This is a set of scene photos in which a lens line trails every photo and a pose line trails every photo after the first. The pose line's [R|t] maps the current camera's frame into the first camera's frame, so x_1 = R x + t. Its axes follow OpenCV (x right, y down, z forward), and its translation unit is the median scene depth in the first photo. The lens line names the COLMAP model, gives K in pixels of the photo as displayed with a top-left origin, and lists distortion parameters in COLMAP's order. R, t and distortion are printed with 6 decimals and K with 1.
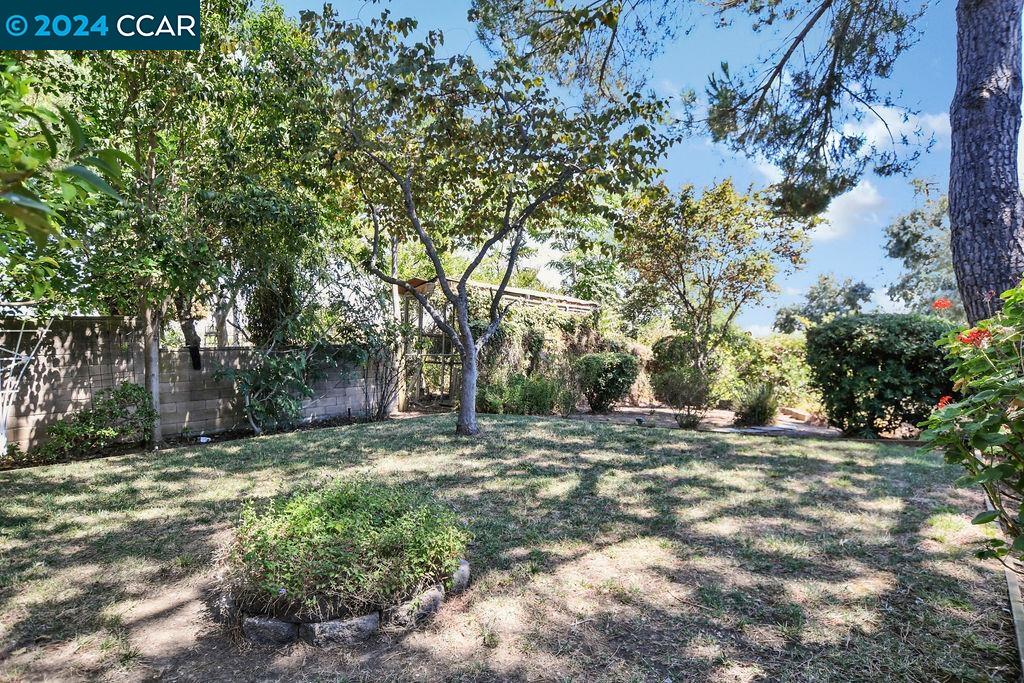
lens RADIAL K [[557.3, 0, 508.9], [0, 557.3, 340.8], [0, 0, 1]] dist [-0.013856, 0.002654]
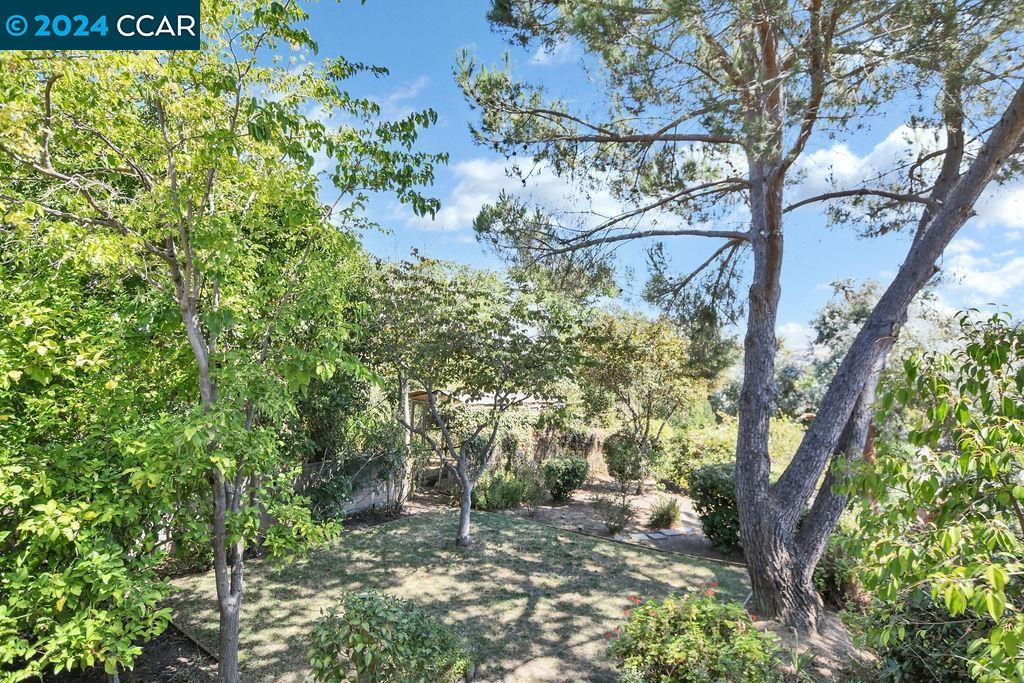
lens RADIAL K [[557.3, 0, 512.7], [0, 557.3, 344.3], [0, 0, 1]] dist [-0.013856, 0.002654]
pose [[0.999413, 0.021313, 0.026826, 0.009864], [-0.021276, 0.999772, -0.001686, -0.229959], [-0.026855, 0.001114, 0.999639, -0.303354]]
